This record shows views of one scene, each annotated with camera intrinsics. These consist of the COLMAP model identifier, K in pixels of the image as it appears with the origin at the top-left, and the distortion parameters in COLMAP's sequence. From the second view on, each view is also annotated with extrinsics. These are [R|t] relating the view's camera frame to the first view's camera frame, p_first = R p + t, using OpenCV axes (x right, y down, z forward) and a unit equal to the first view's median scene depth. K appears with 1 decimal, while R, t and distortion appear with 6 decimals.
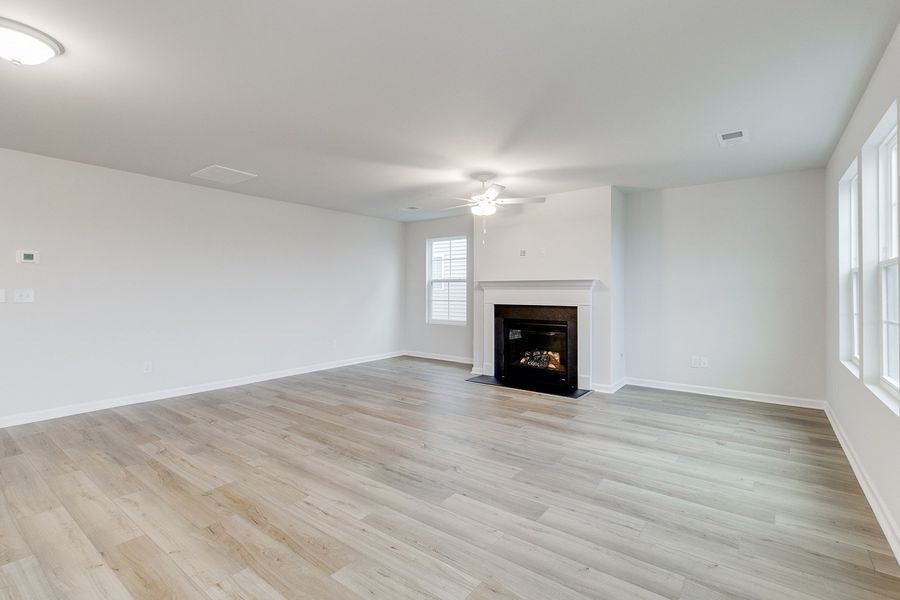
lens RADIAL K [[415.4, 0, 457.3], [0, 415.4, 288.3], [0, 0, 1]] dist [0.003666, 0.000599]
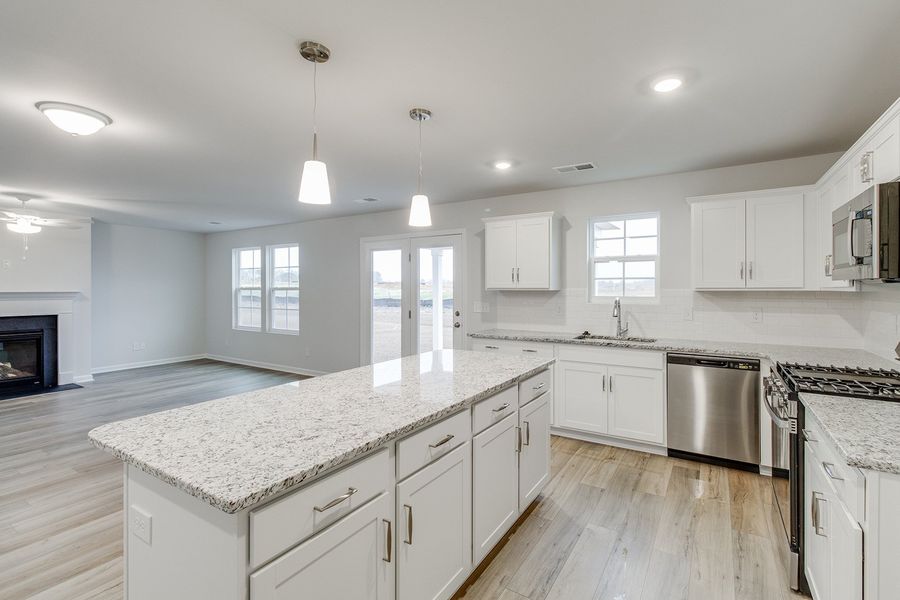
lens RADIAL K [[415.4, 0, 457.3], [0, 415.4, 288.3], [0, 0, 1]] dist [0.003666, 0.000599]
pose [[-0.081497, -0.003572, 0.996667, -1.311364], [-0.002949, 0.999990, 0.003342, -0.050450], [-0.996669, -0.002667, -0.081507, -0.020568]]
